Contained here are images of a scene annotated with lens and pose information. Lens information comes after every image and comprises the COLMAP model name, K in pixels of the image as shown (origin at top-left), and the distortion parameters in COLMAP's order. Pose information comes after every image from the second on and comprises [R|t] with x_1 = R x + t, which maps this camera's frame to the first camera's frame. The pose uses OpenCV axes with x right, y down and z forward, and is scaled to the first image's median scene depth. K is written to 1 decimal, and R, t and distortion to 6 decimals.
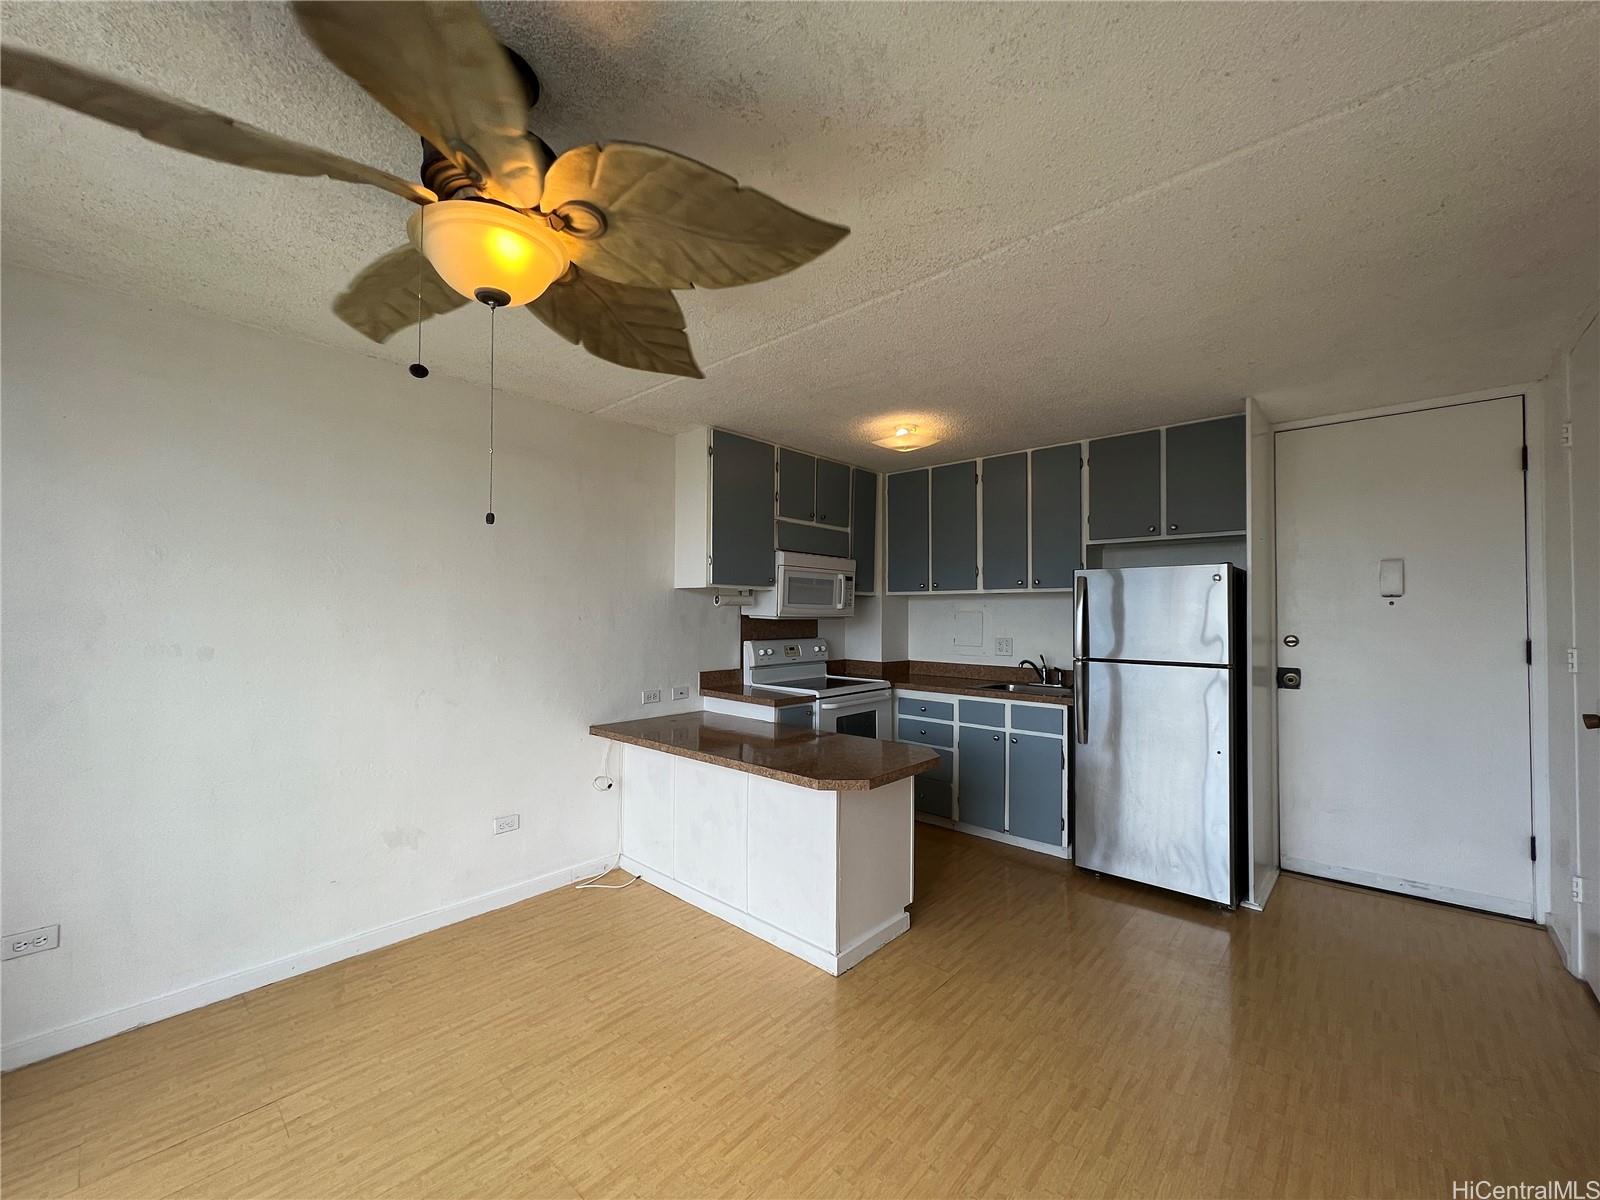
lens RADIAL K [[636.4, 0, 798.5], [0, 636.4, 600.9], [0, 0, 1]] dist [-0.002827, 0.000464]
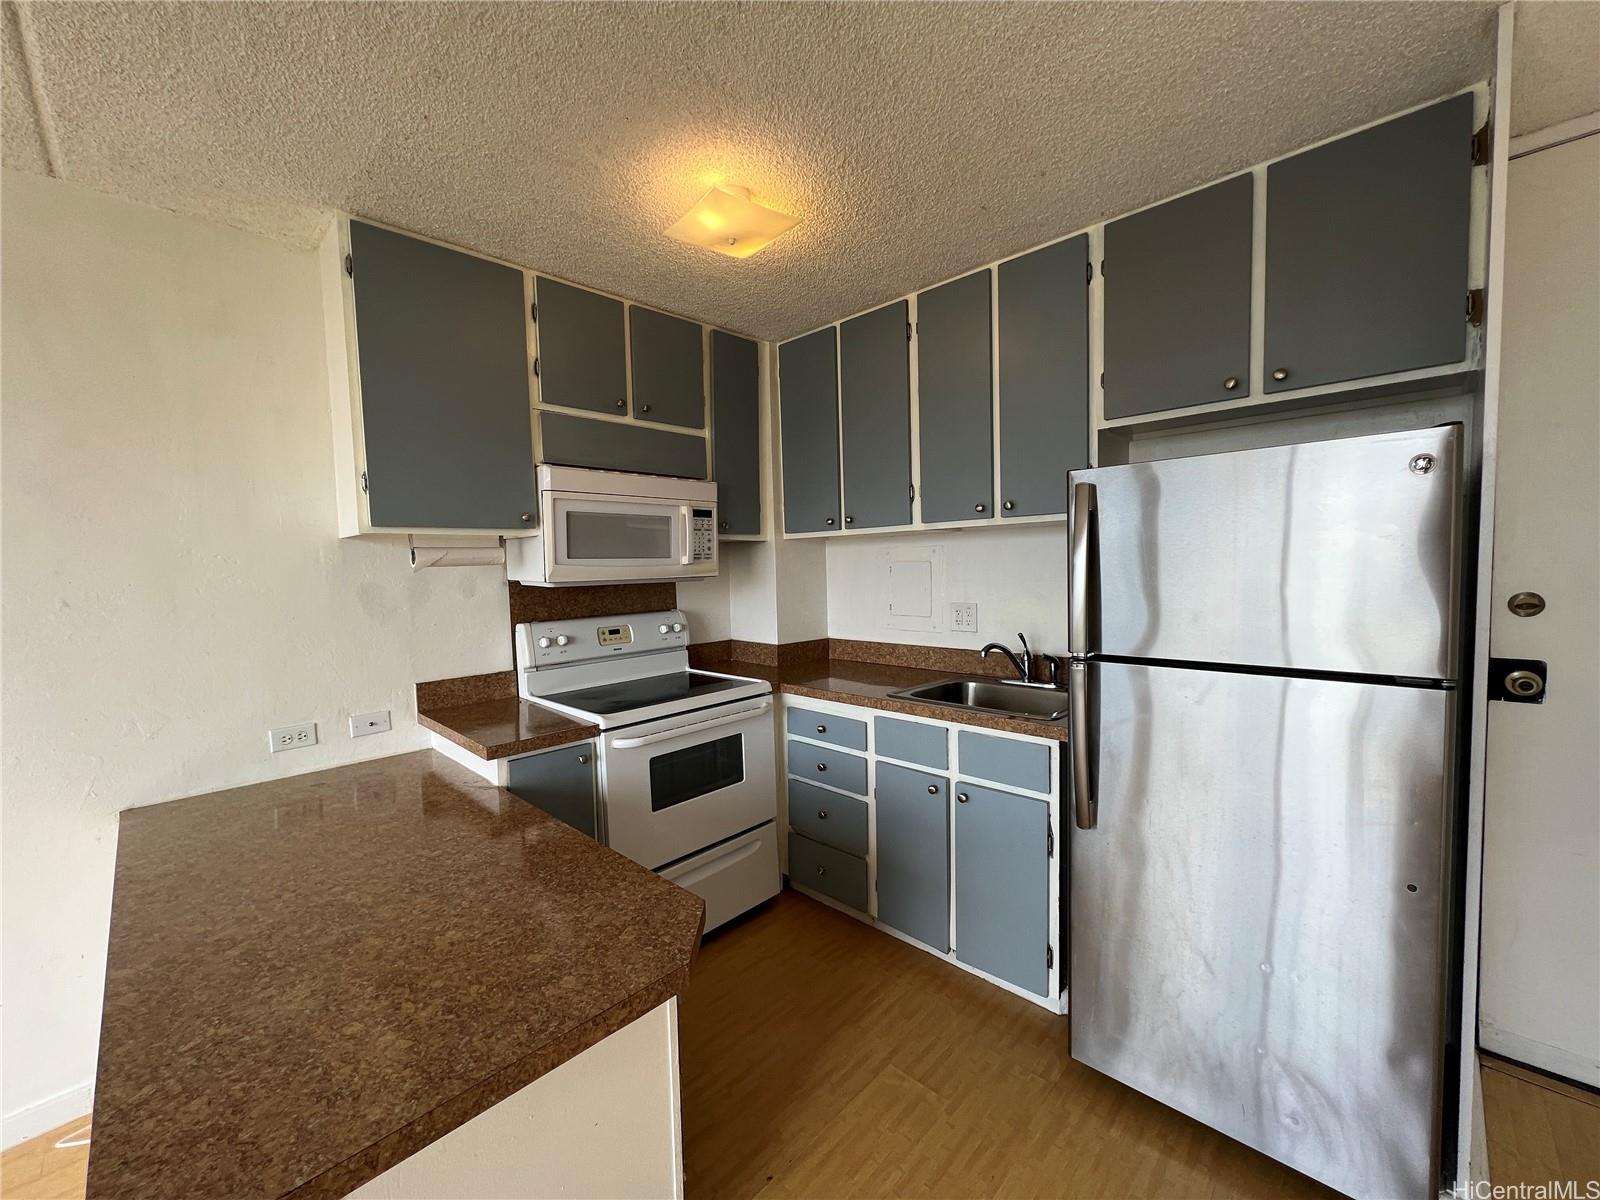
lens RADIAL K [[636.4, 0, 800.2], [0, 636.4, 601.1], [0, 0, 1]] dist [-0.002827, 0.000464]
pose [[0.999154, -0.031152, -0.026866, 0.204791], [0.033194, 0.996302, 0.079250, 0.003489], [0.024298, -0.080074, 0.996493, 0.434668]]
